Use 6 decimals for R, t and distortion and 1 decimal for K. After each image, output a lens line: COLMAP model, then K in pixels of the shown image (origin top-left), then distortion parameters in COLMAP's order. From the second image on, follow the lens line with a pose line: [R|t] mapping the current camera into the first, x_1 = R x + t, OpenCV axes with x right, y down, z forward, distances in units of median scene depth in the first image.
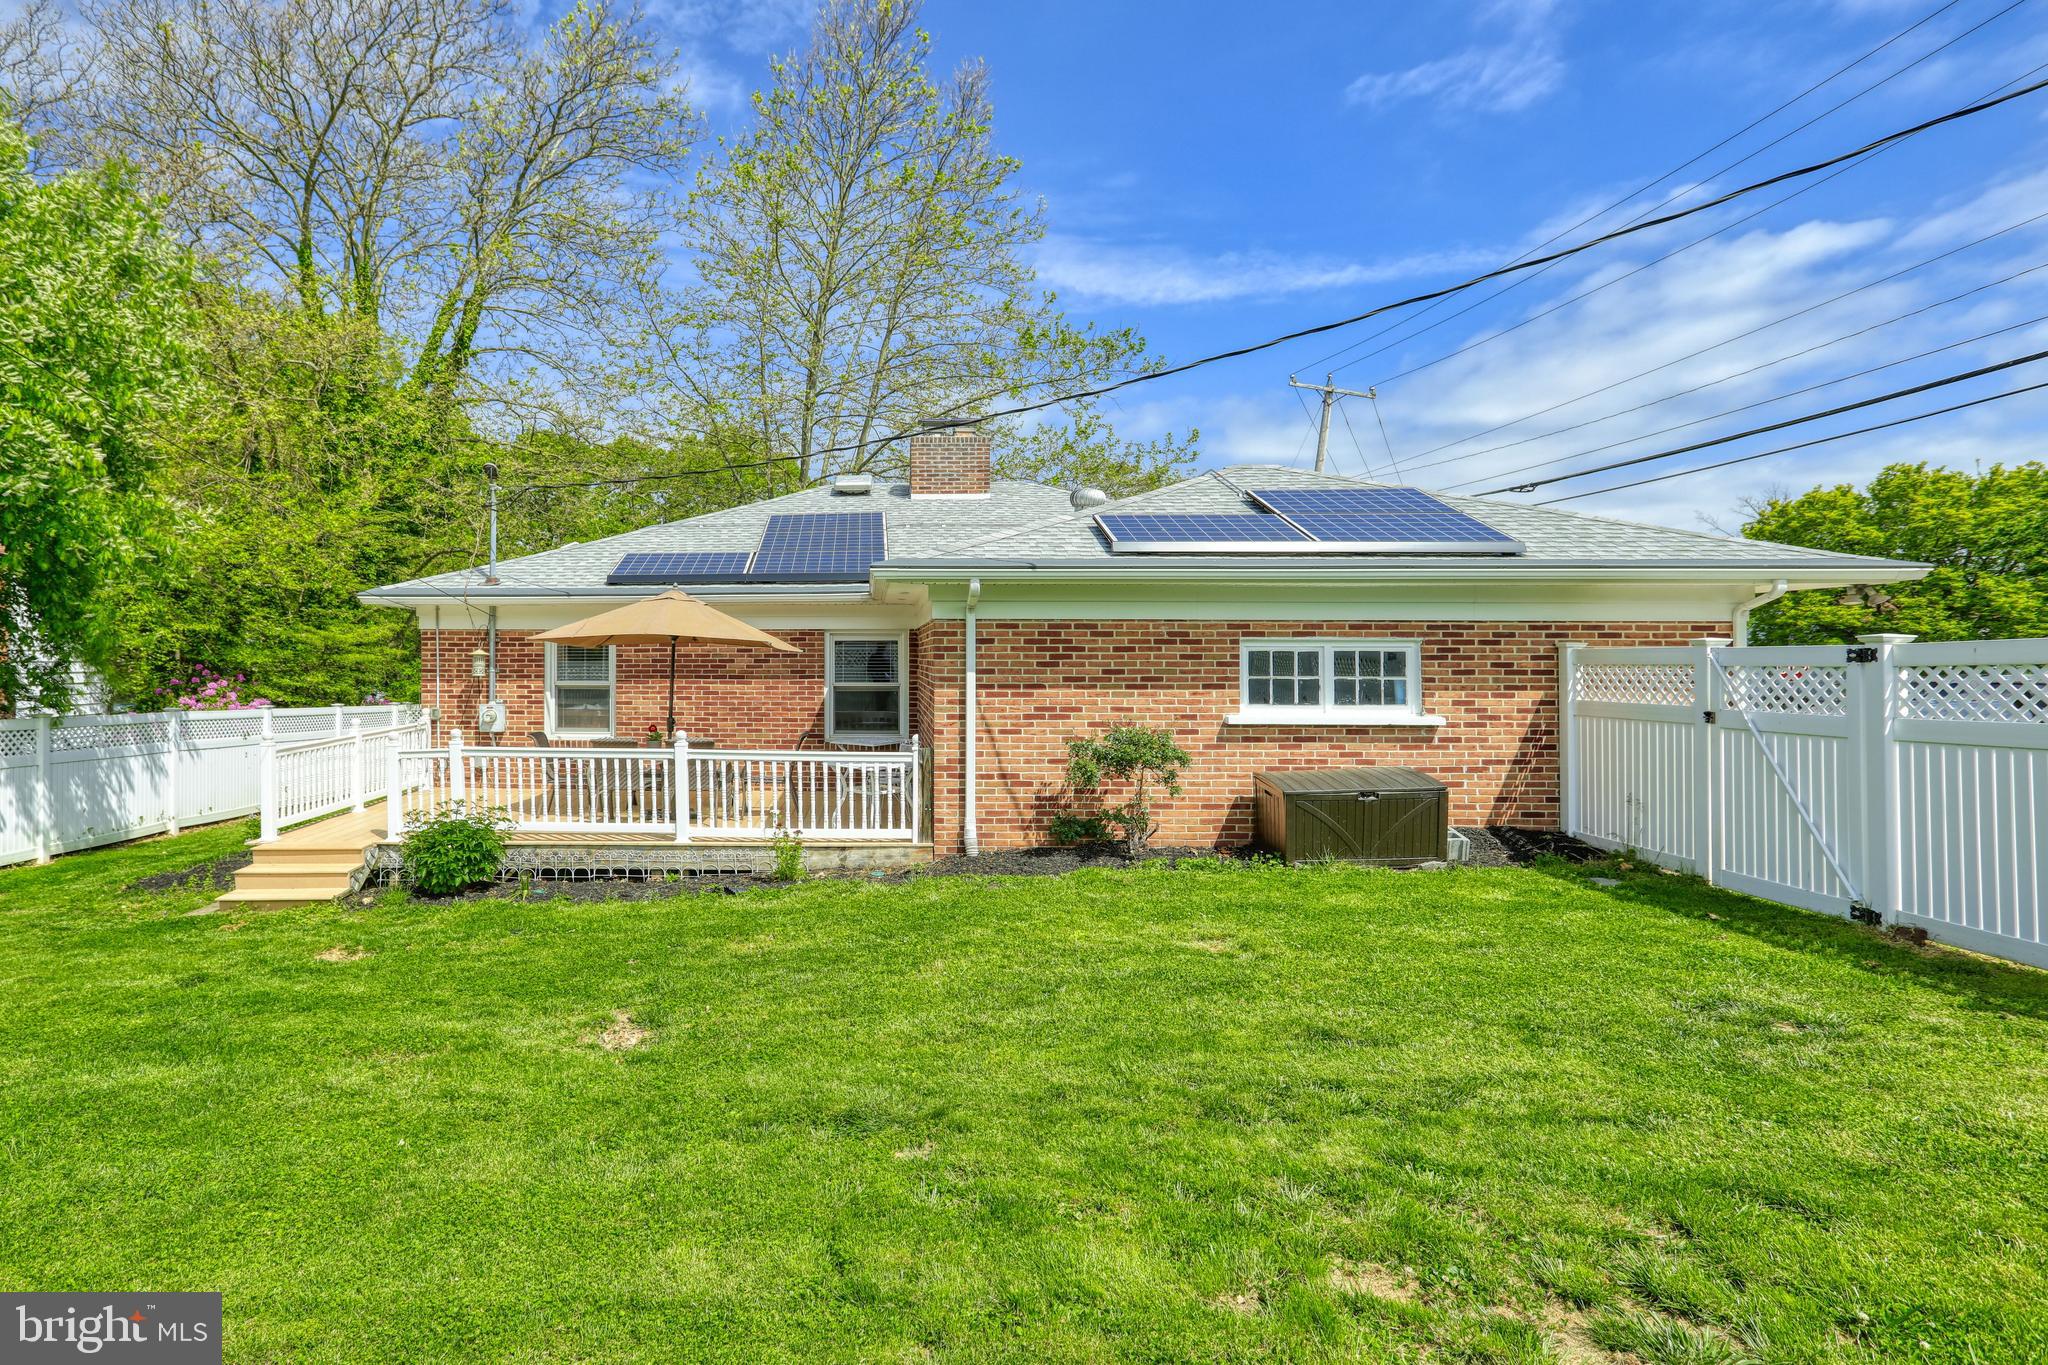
lens RADIAL K [[1062.5, 0, 856.7], [0, 1062.5, 644.2], [0, 0, 1]] dist [-0.043694, 0.038844]
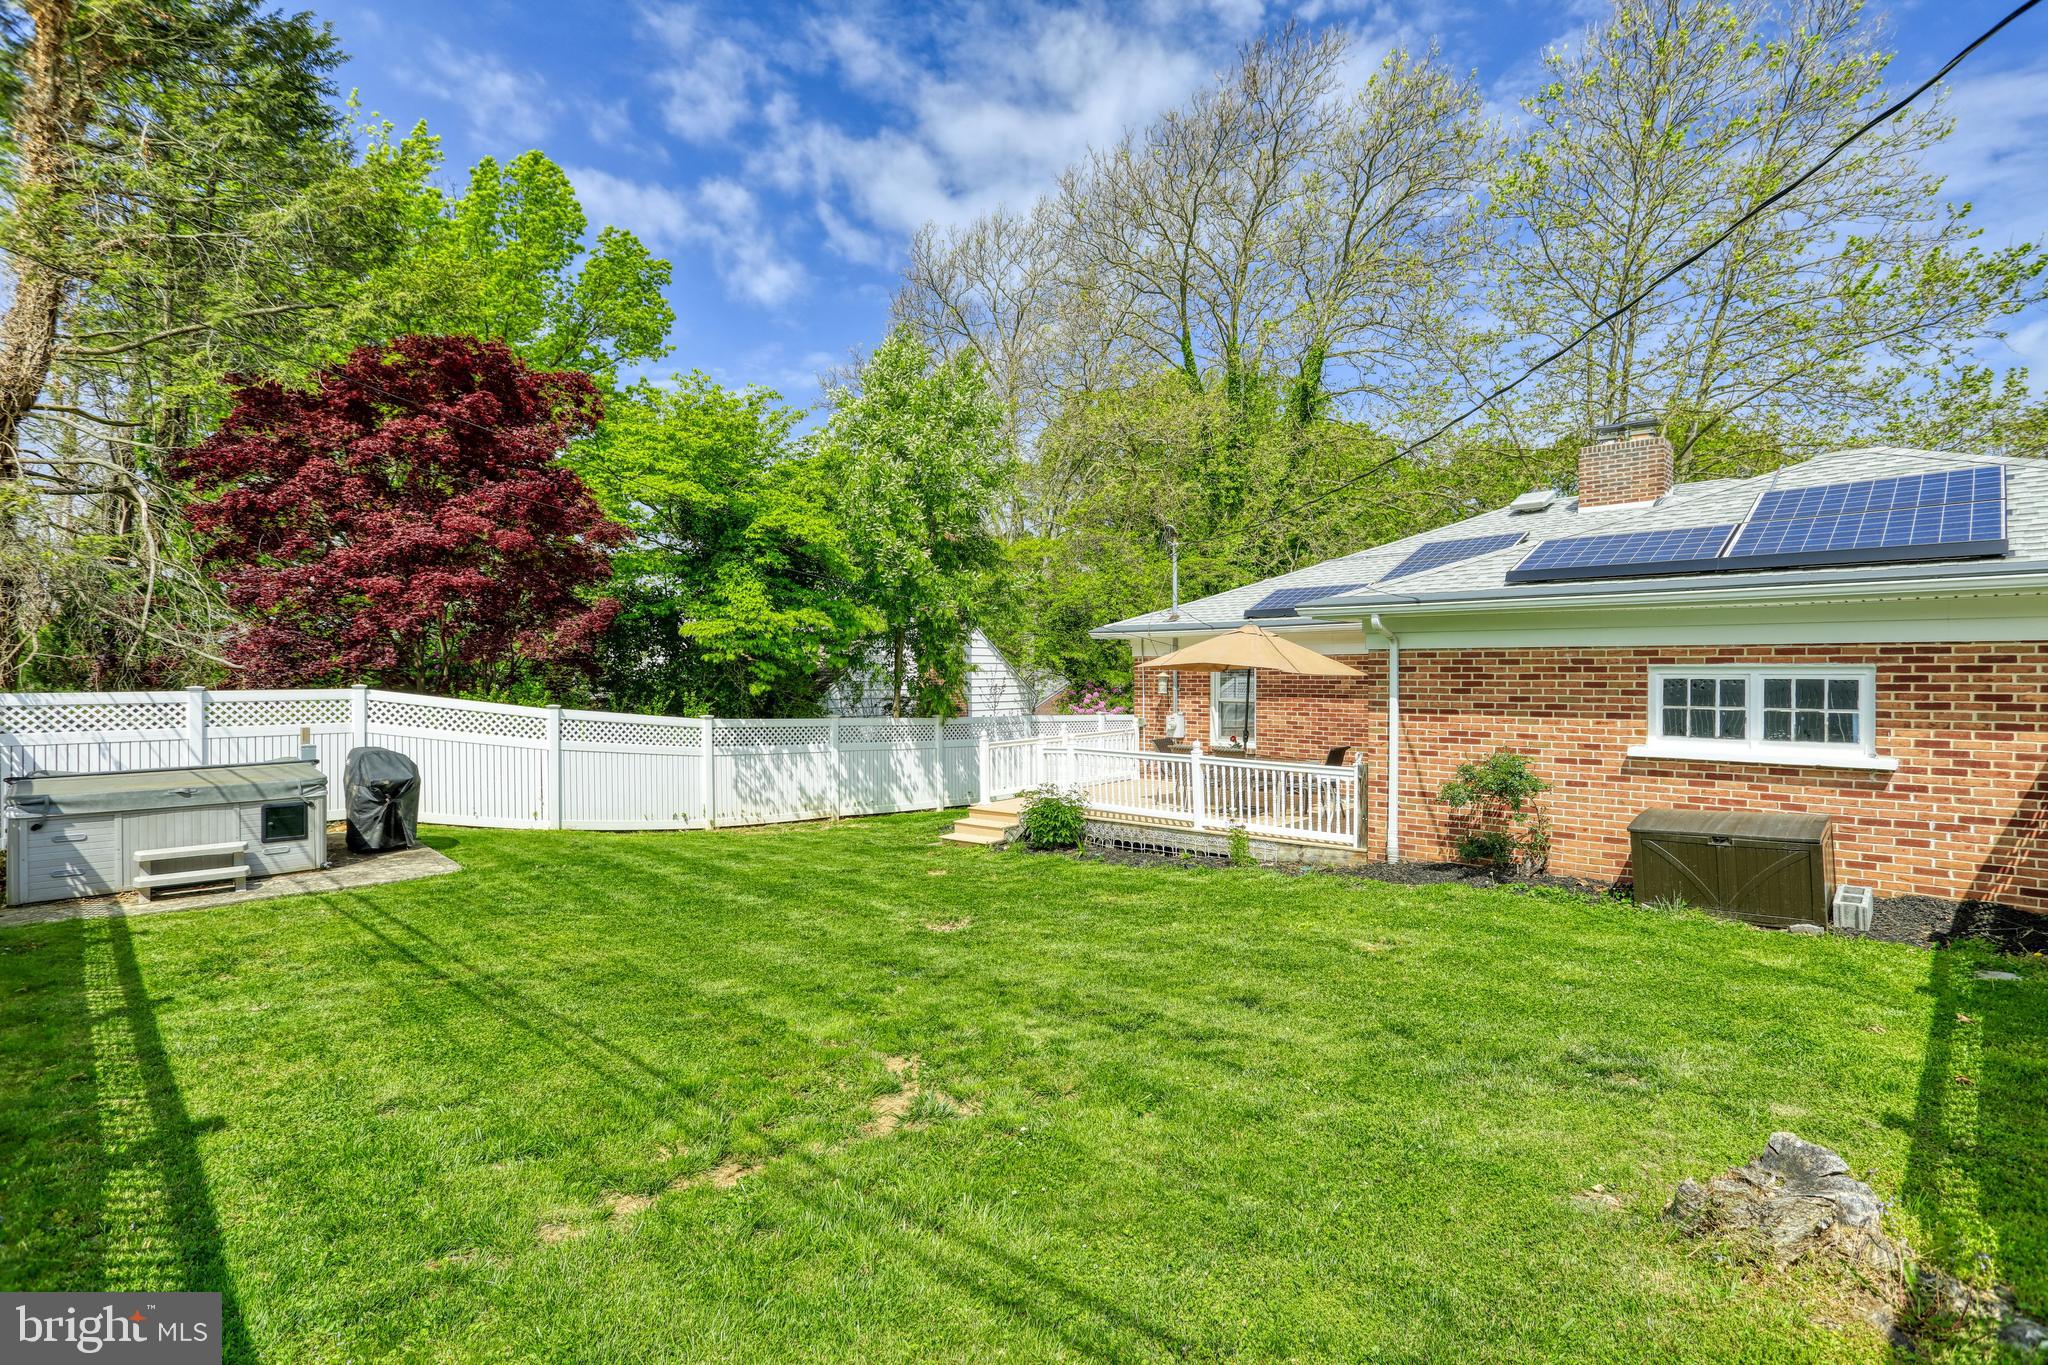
lens RADIAL K [[1005.6, 0, 1028.9], [0, 1005.6, 682.1], [0, 0, 1]] dist [-0.048096, 0.030215]
pose [[0.746665, 0.000992, -0.665199, 0.537965], [0.016821, 0.999651, 0.020372, -0.017969], [0.664987, -0.026401, 0.746388, -0.024653]]
